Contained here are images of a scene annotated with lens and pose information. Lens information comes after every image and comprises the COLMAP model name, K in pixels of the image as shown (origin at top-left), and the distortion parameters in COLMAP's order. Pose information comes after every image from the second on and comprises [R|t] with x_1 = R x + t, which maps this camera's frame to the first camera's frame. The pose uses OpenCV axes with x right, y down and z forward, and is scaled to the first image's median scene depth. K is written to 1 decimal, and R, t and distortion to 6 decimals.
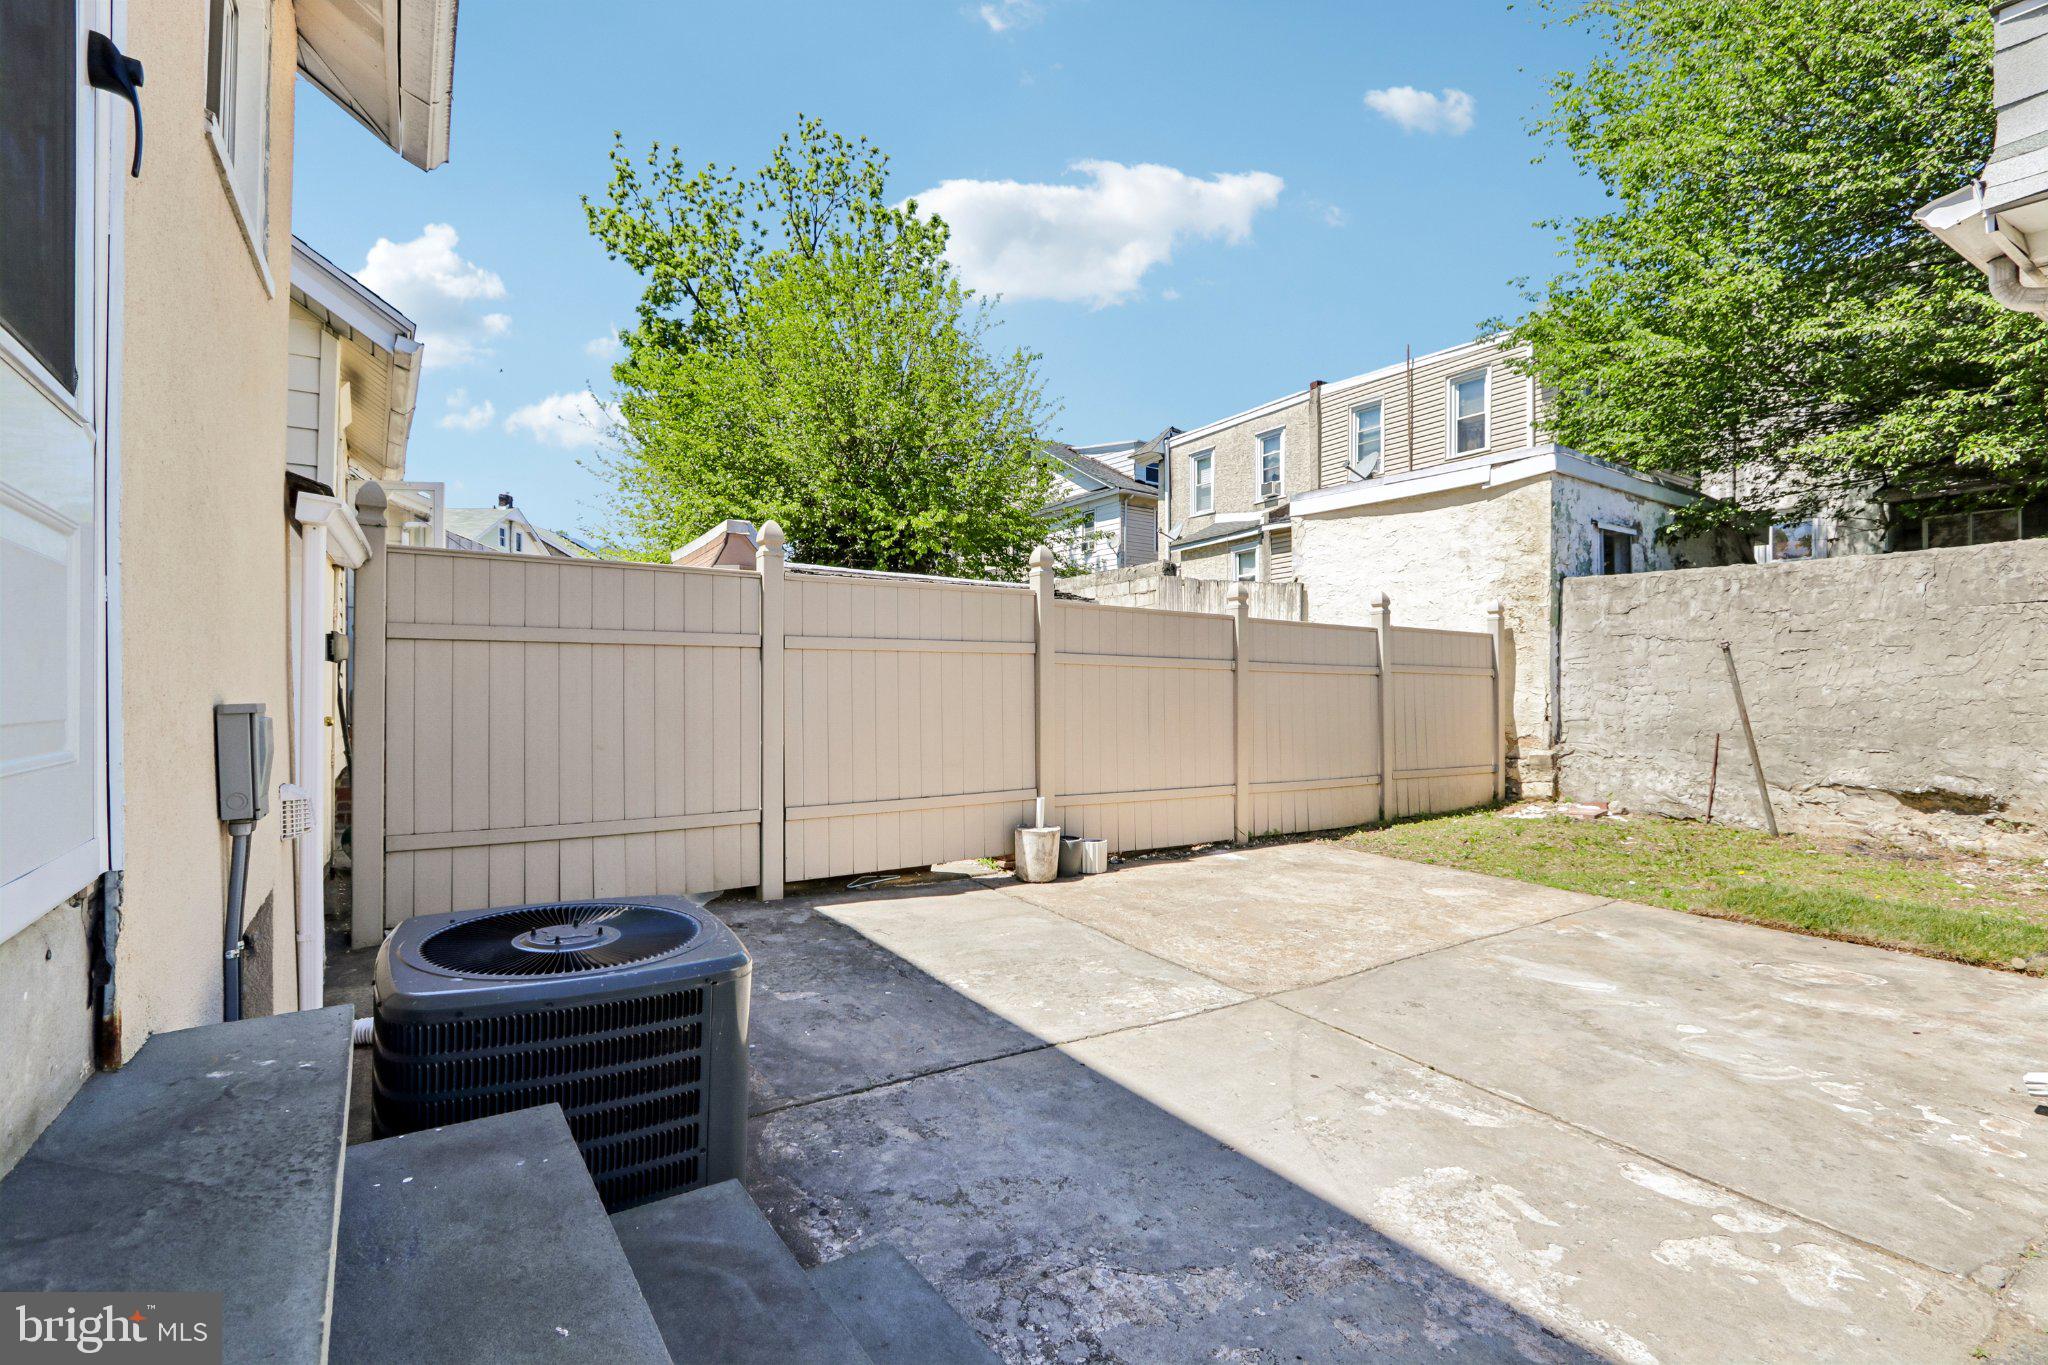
lens RADIAL K [[945.9, 0, 1015.4], [0, 945.9, 690.9], [0, 0, 1]] dist [-0.020765, 0.004784]
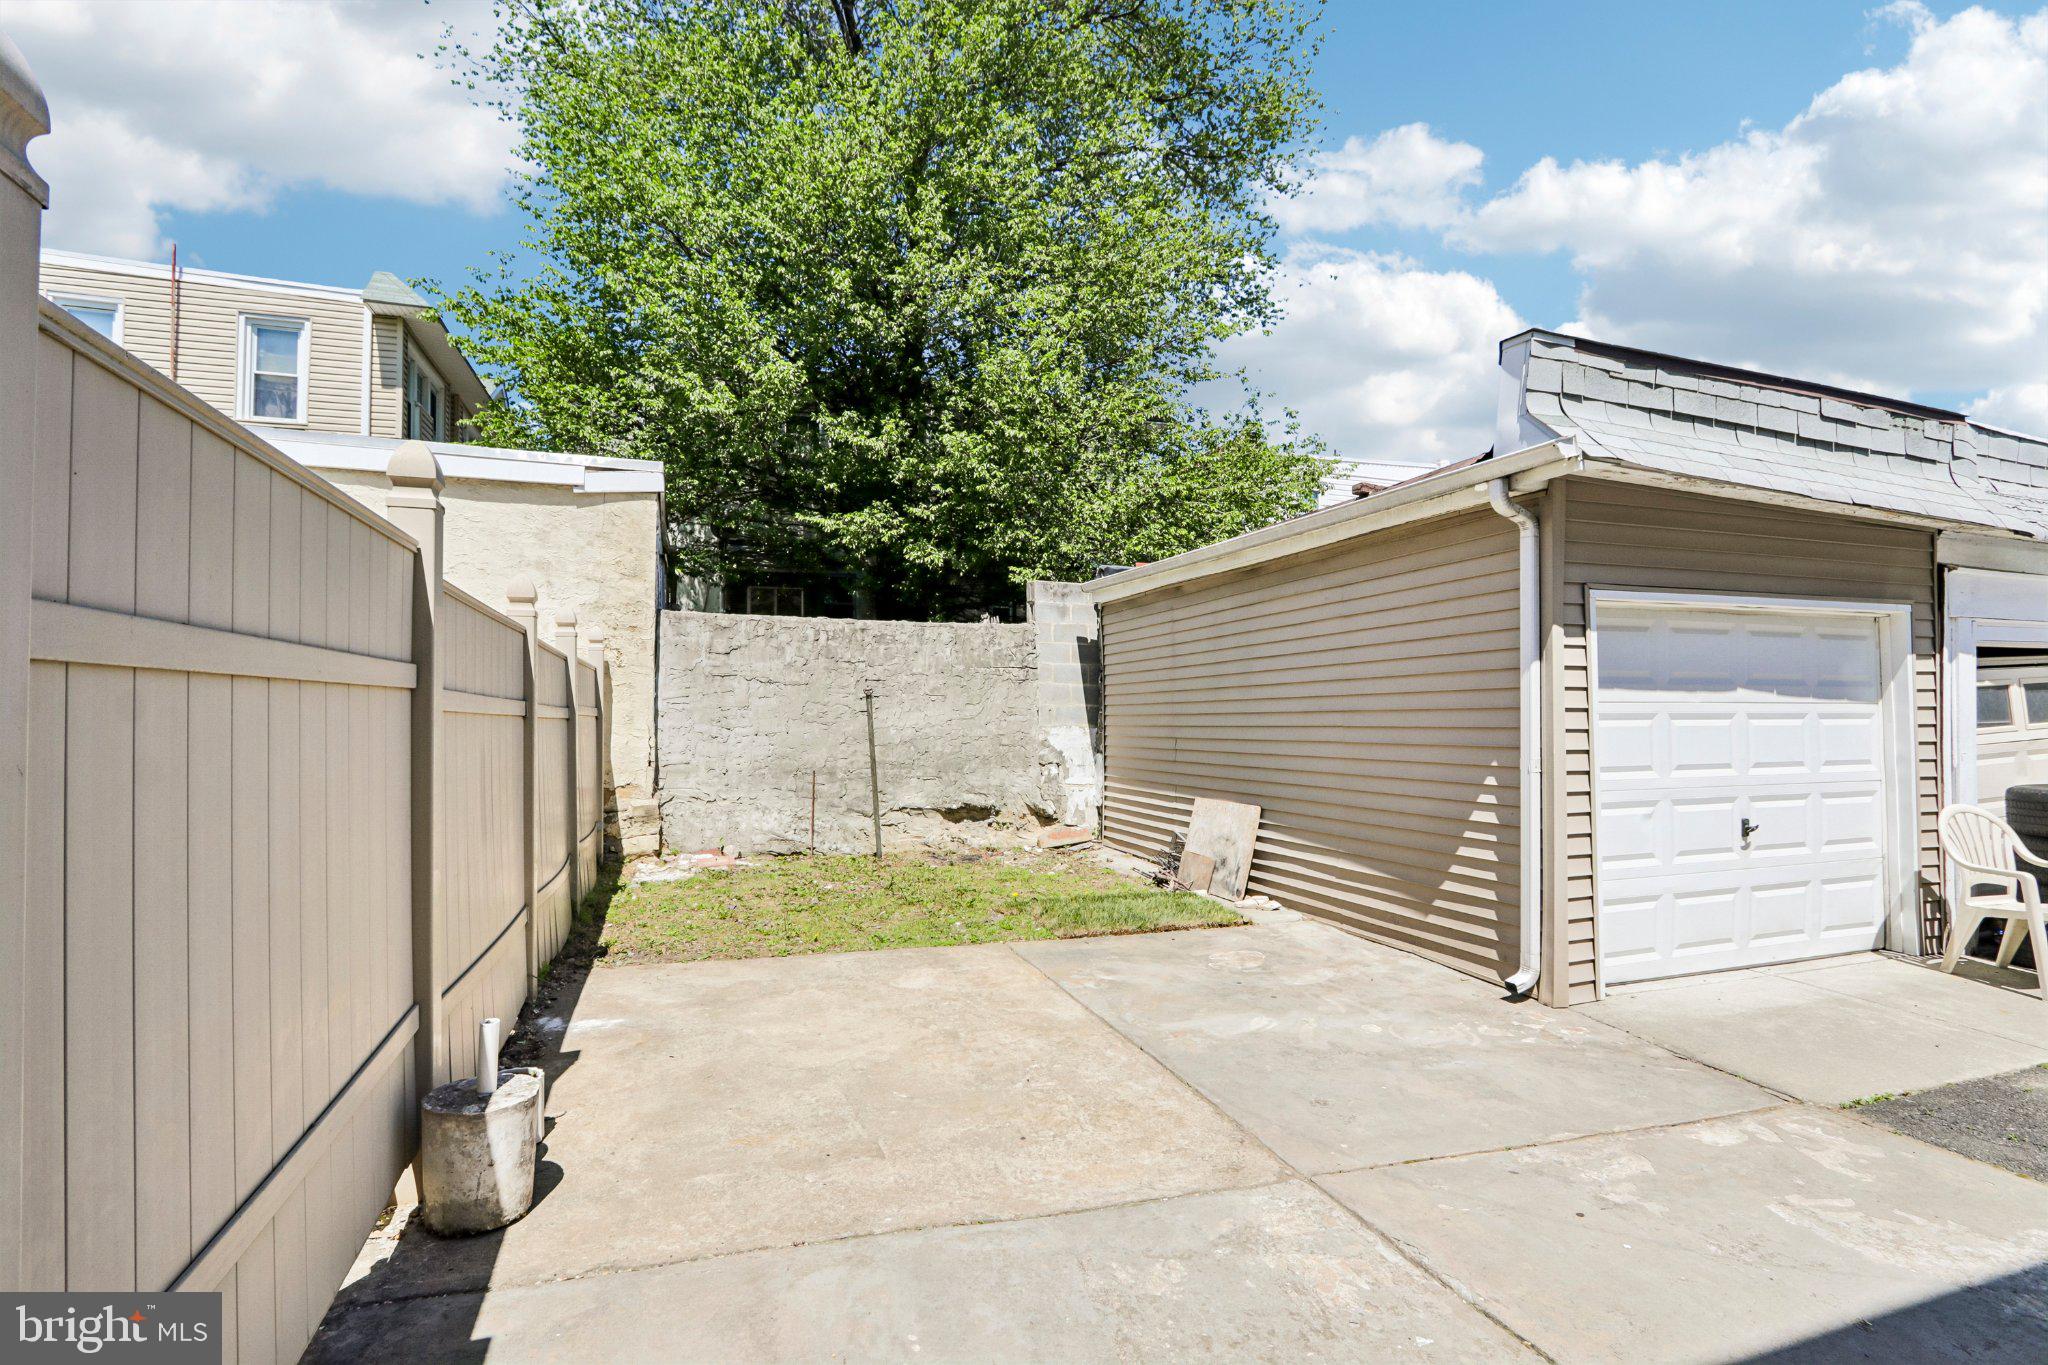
lens RADIAL K [[945.9, 0, 1015.4], [0, 945.9, 690.9], [0, 0, 1]] dist [-0.020765, 0.004784]
pose [[0.247994, 0.020514, 0.968544, -0.303443], [0.003758, 0.999748, -0.022137, -0.026140], [-0.968754, 0.009129, 0.247854, 0.594111]]
